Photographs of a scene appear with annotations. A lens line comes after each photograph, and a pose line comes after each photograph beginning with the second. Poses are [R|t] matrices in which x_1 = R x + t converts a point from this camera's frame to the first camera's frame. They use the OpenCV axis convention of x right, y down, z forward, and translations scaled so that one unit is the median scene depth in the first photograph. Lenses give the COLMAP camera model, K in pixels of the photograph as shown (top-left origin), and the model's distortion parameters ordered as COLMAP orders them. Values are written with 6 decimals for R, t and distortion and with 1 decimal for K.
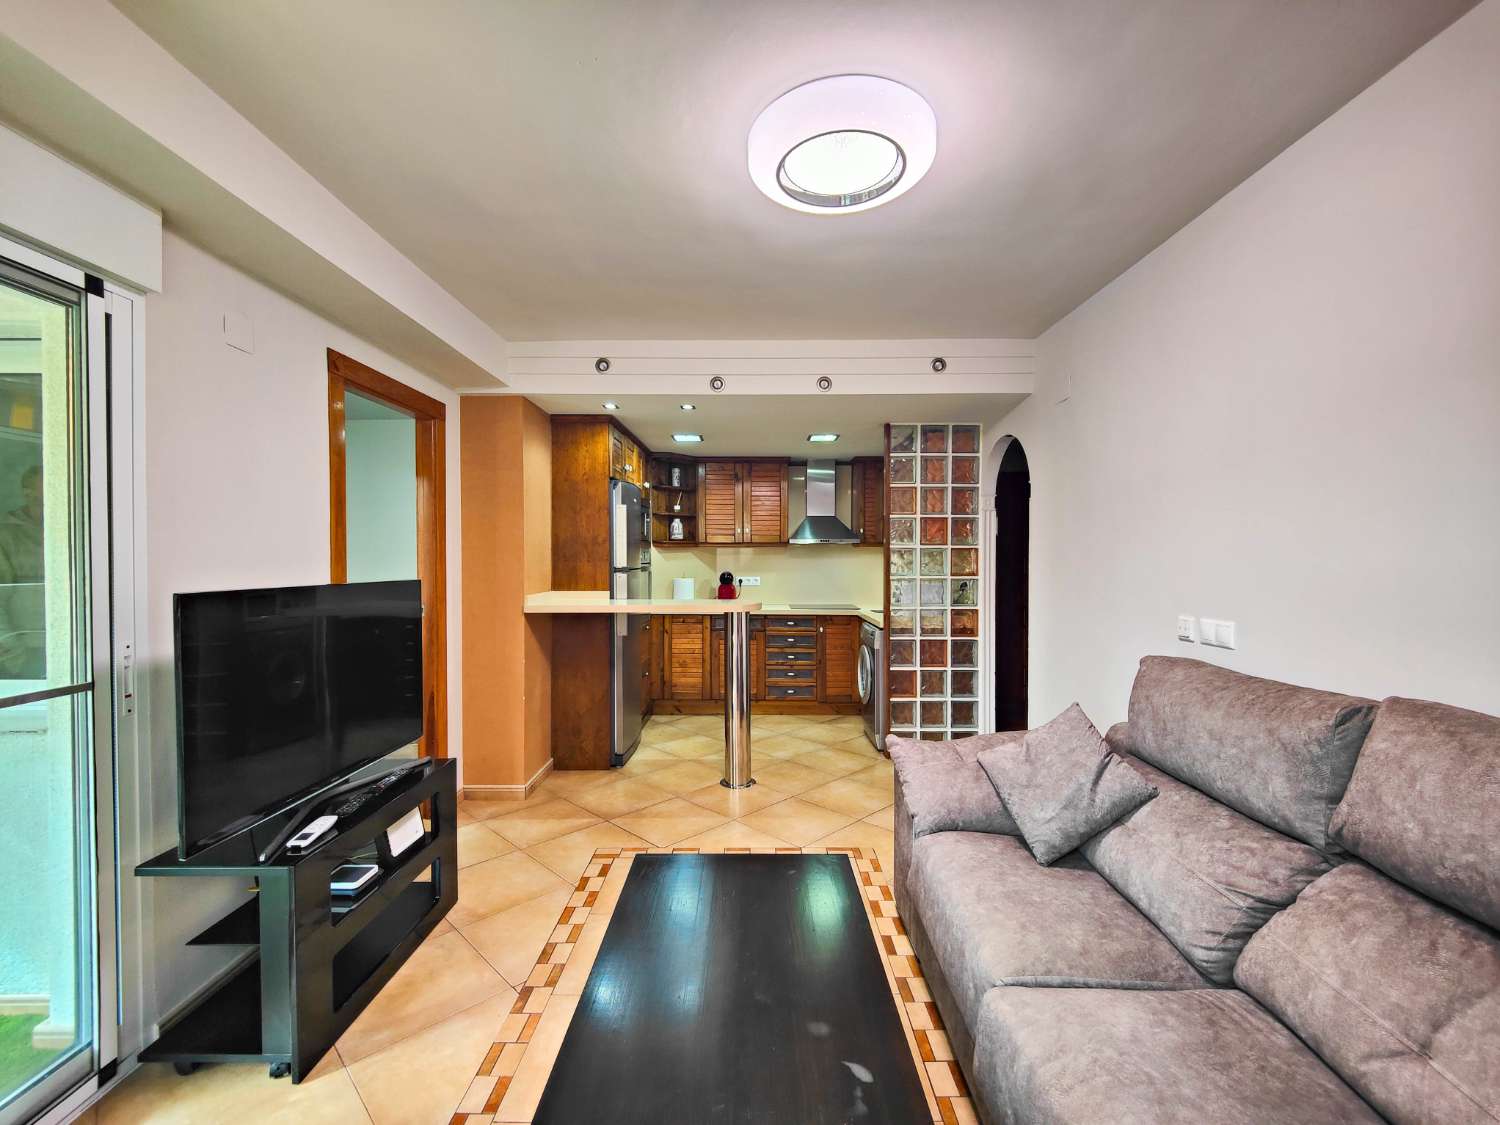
lens RADIAL K [[646.8, 0, 762.4], [0, 646.8, 567.0], [0, 0, 1]] dist [0.026063, -0.025490]
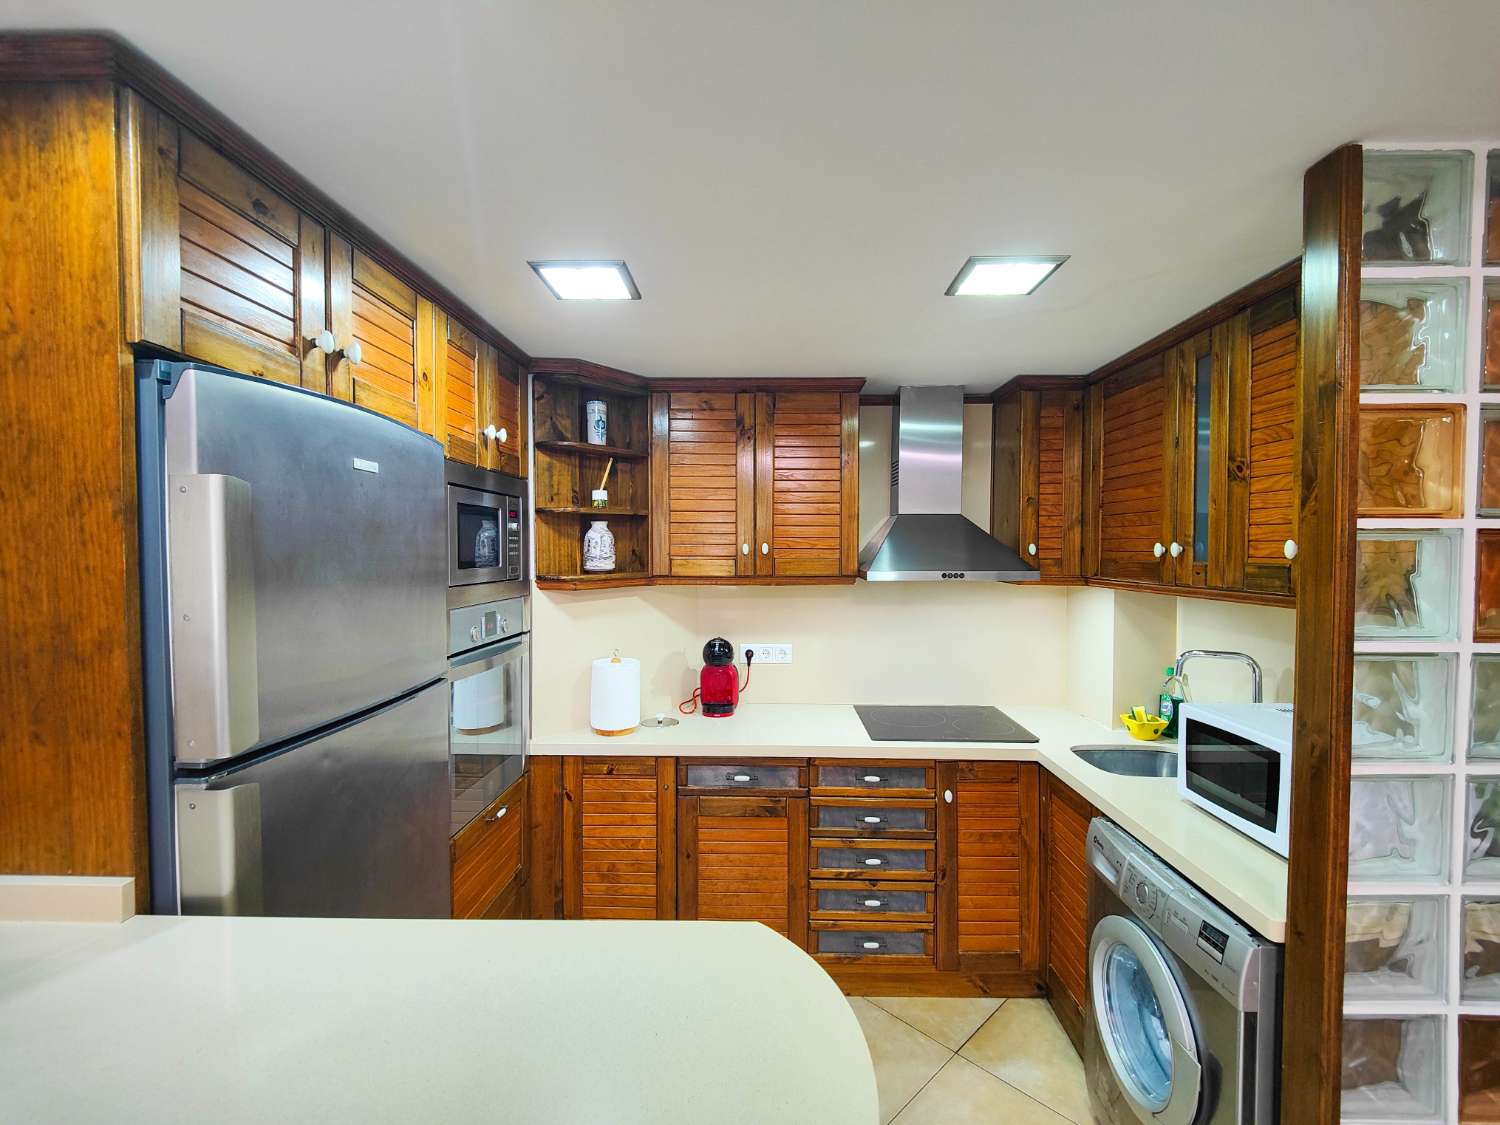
lens RADIAL K [[658.1, 0, 759.5], [0, 658.1, 568.8], [0, 0, 1]] dist [0.026502, -0.015255]
pose [[0.999791, 0.001473, -0.020377, -0.024875], [-0.001205, 0.999913, 0.013161, -0.067891], [0.020394, -0.013134, 0.999706, 0.781587]]
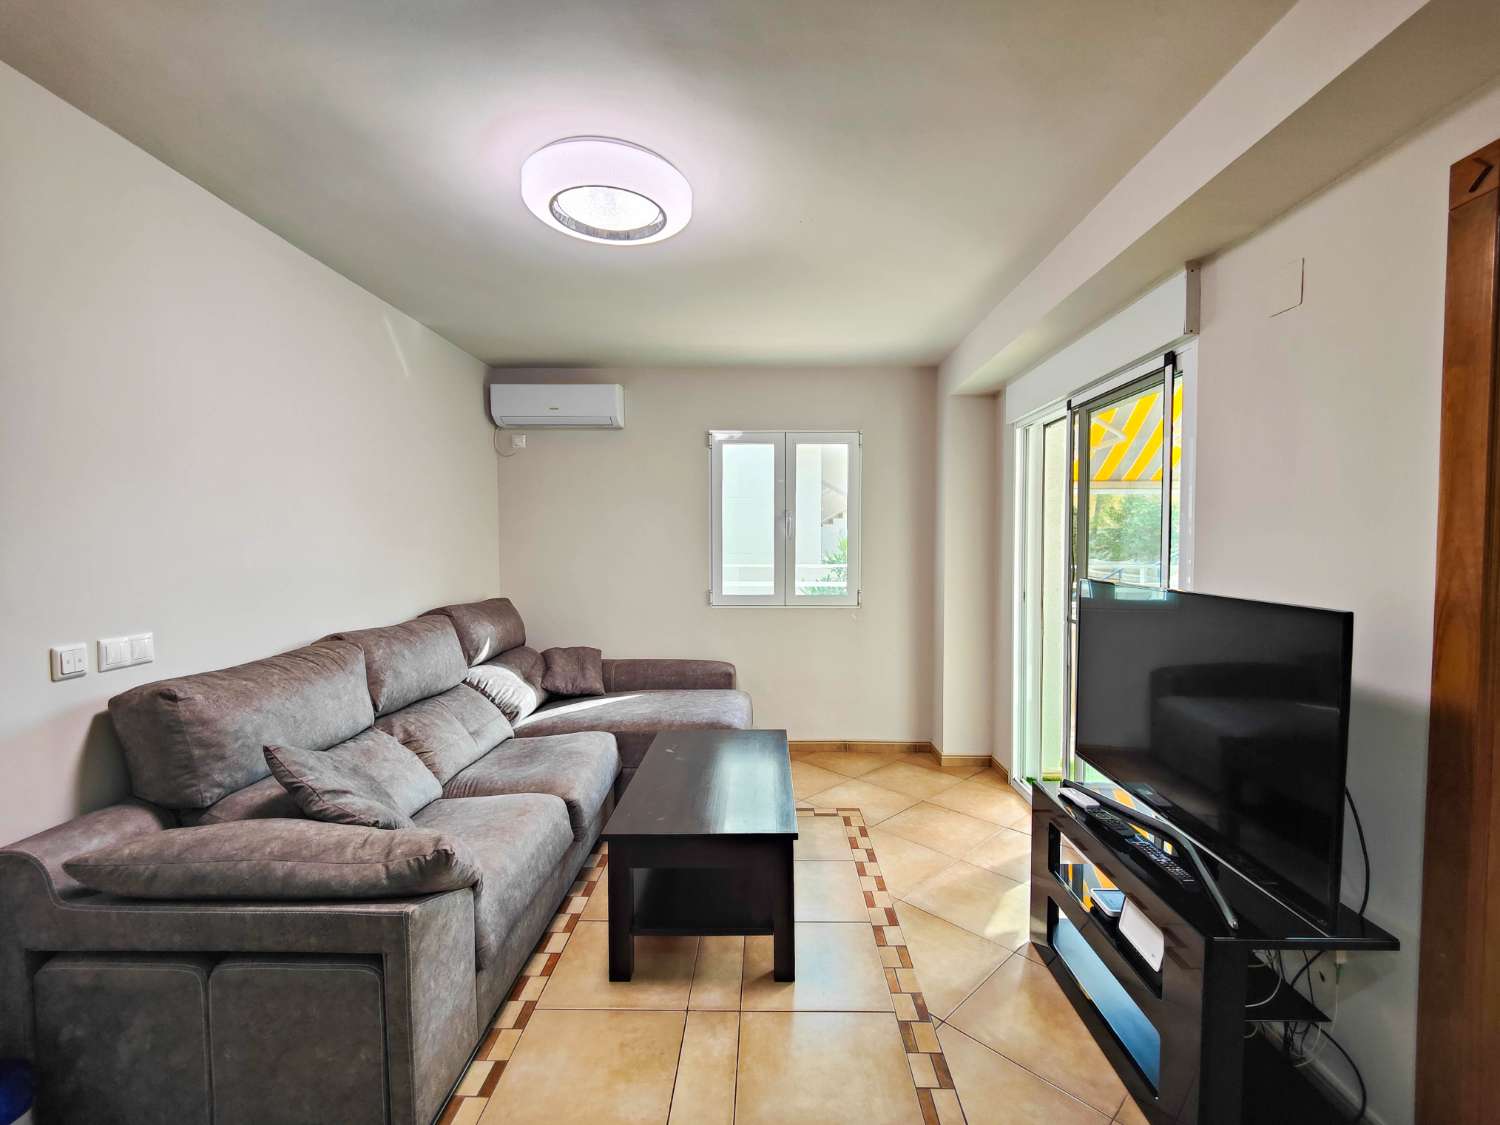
lens RADIAL K [[658.1, 0, 759.5], [0, 658.1, 568.8], [0, 0, 1]] dist [0.026502, -0.015255]
pose [[-0.999701, 0.001703, 0.024395, -0.072109], [0.003082, 0.998390, 0.056637, -0.026415], [-0.024259, 0.056695, -0.998097, 0.947187]]
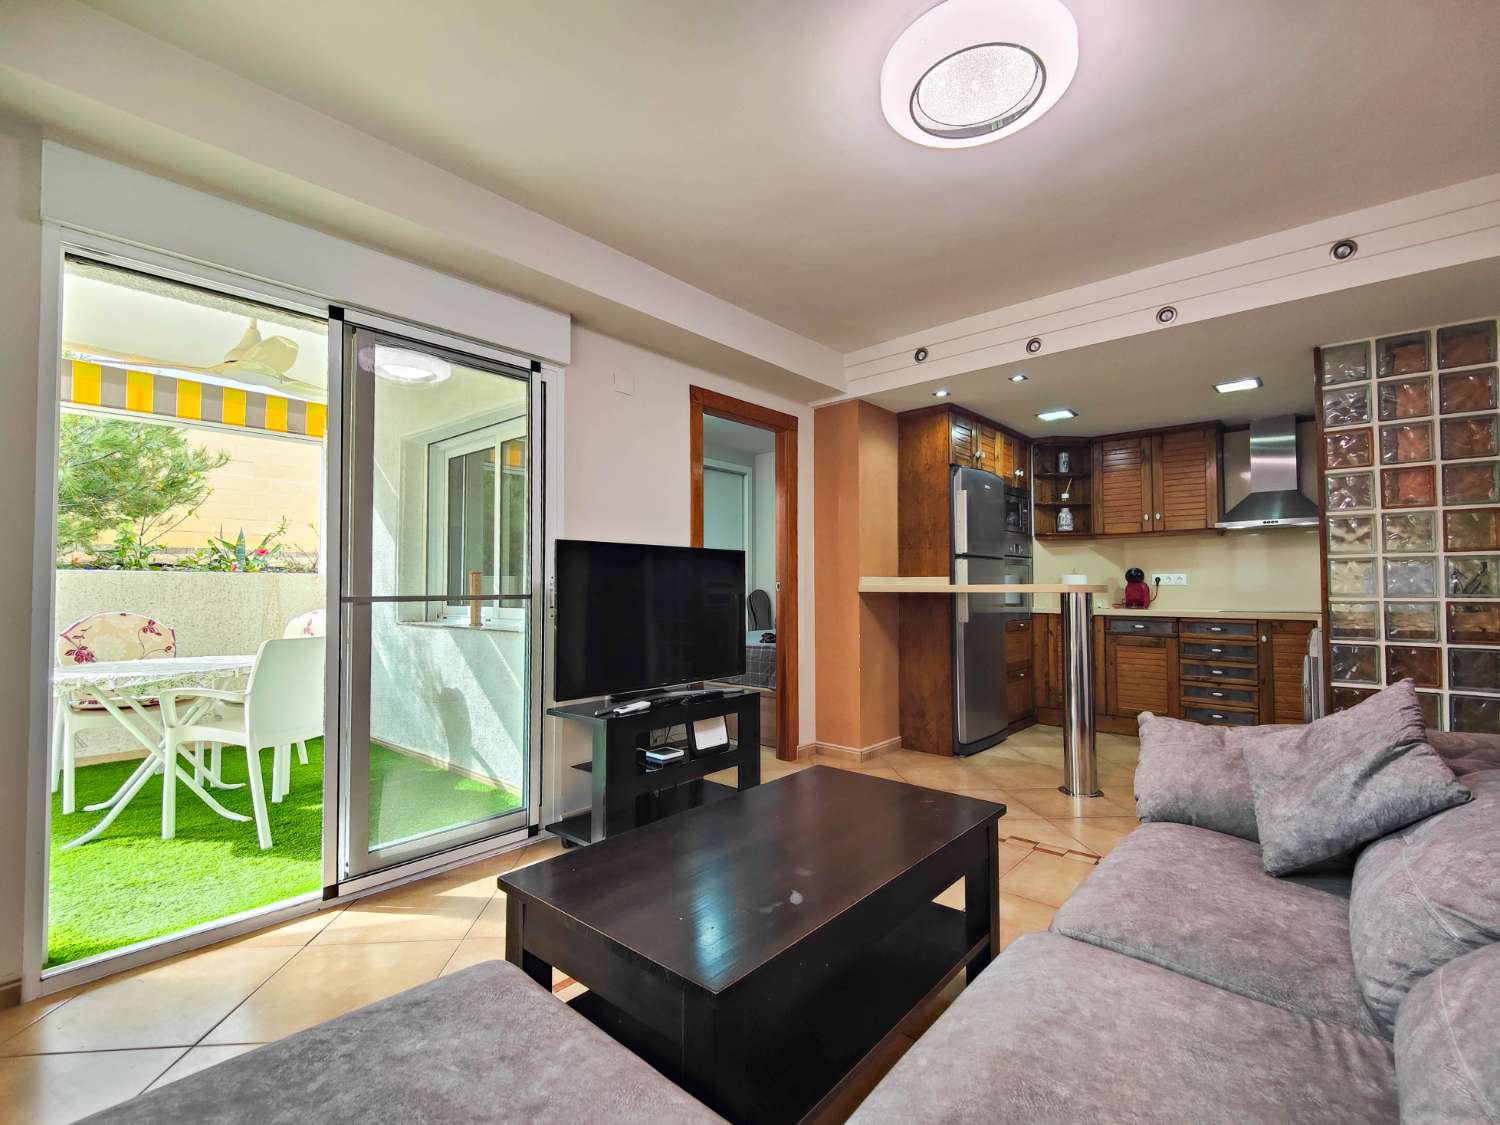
lens RADIAL K [[678.5, 0, 759.2], [0, 678.5, 569.0], [0, 0, 1]] dist [0.027170, -0.023606]
pose [[0.751425, -0.020757, -0.659492, 0.236117], [-0.006519, 0.999223, -0.038878, 0.067431], [0.659786, 0.033513, 0.750706, 0.013103]]
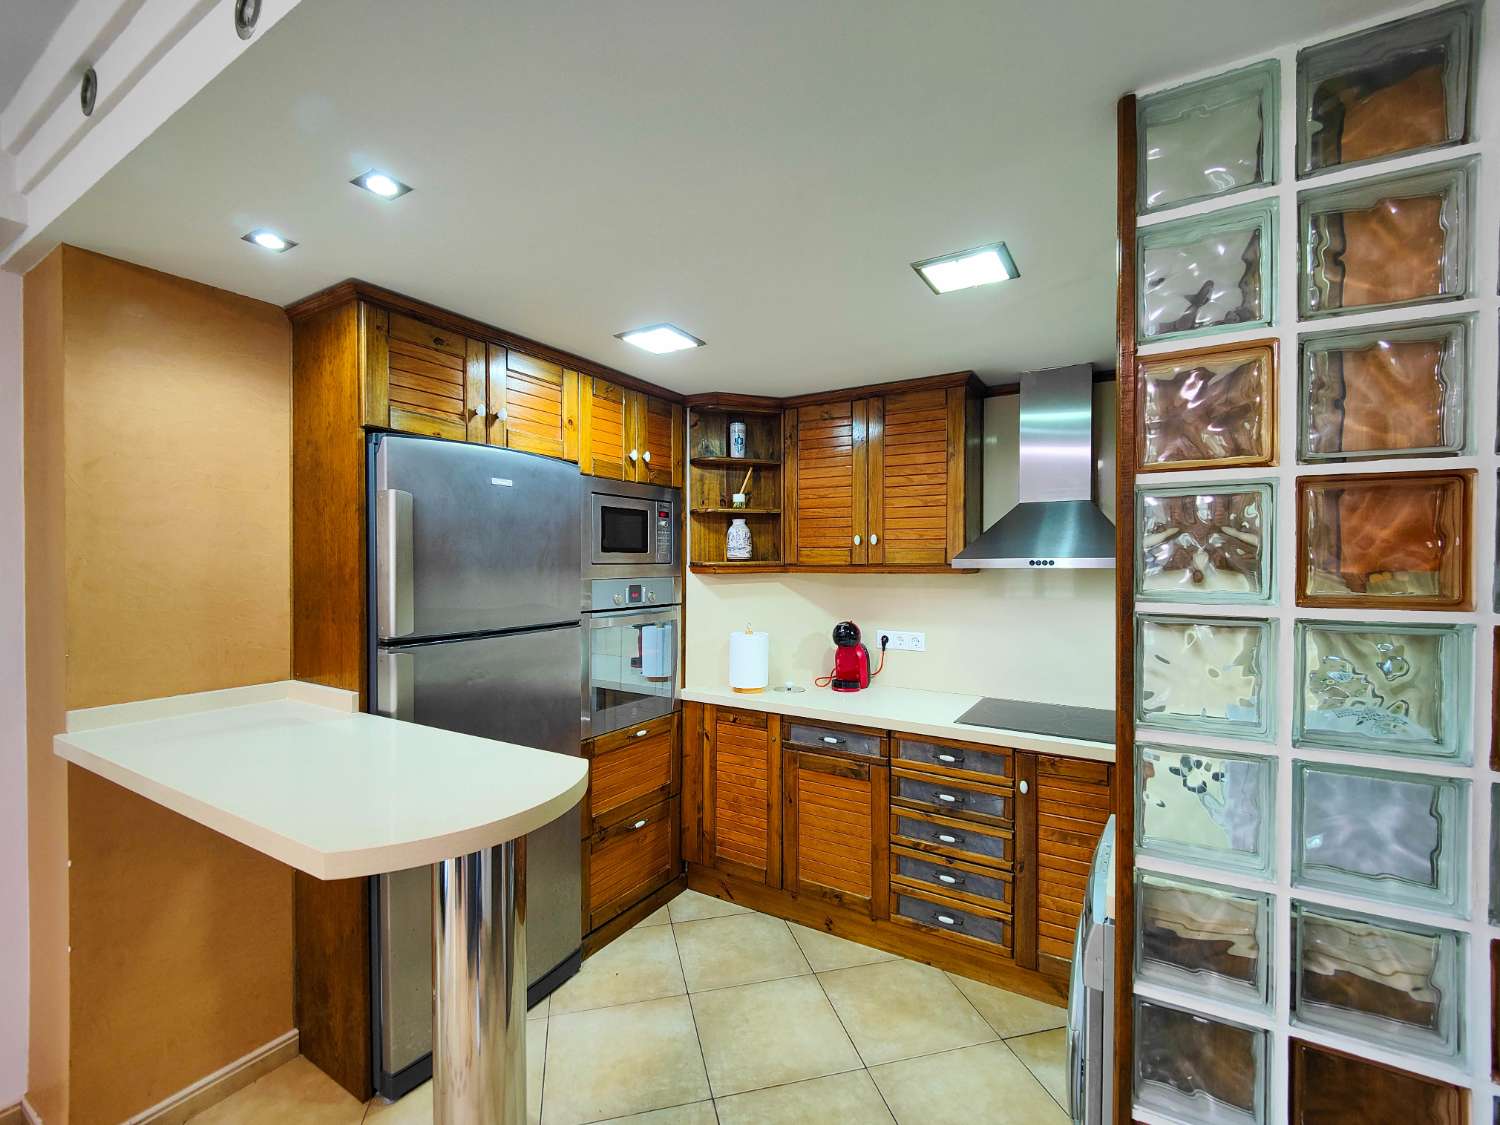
lens RADIAL K [[656.8, 0, 757.5], [0, 656.8, 567.3], [0, 0, 1]] dist [0.024549, -0.019988]
pose [[0.855804, 0.005974, -0.517266, 0.215226], [-0.009749, 0.999942, -0.004581, -0.045876], [0.517209, 0.008963, 0.855812, 0.757557]]
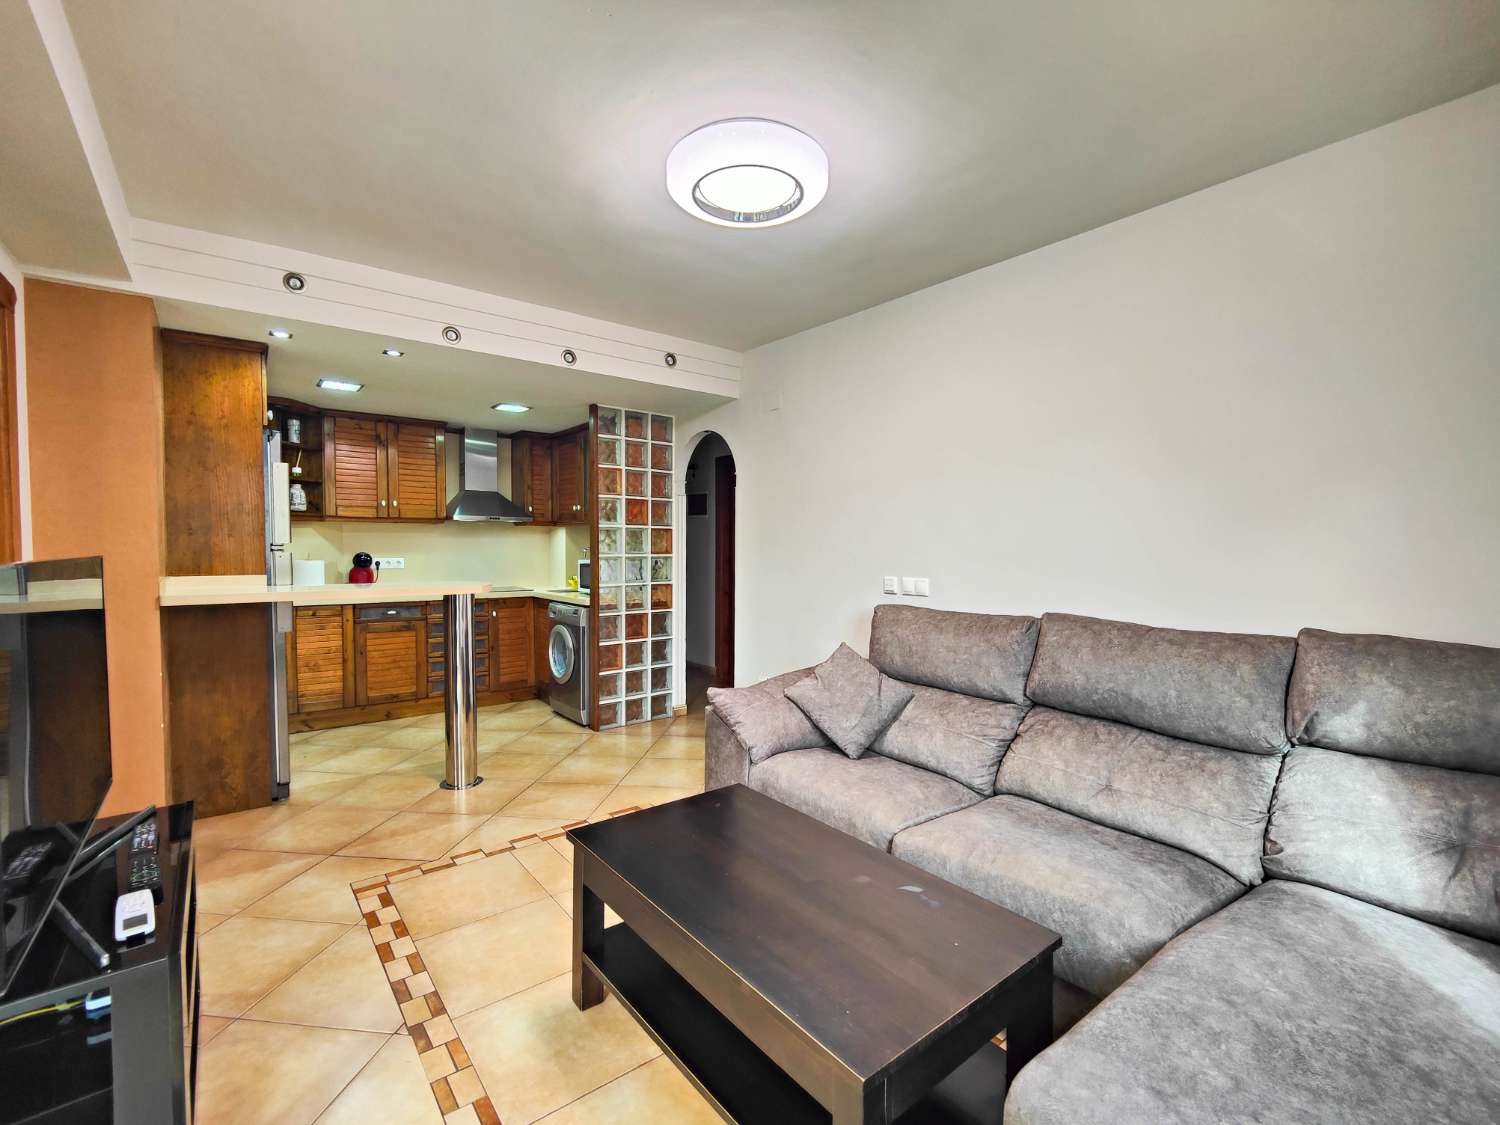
lens RADIAL K [[660.4, 0, 760.5], [0, 660.4, 568.8], [0, 0, 1]] dist [0.027812, -0.020538]
pose [[0.785049, -0.018337, 0.619162, -0.264332], [0.002054, 0.999633, 0.027001, 0.009874], [-0.619430, -0.019925, 0.784799, 0.019447]]
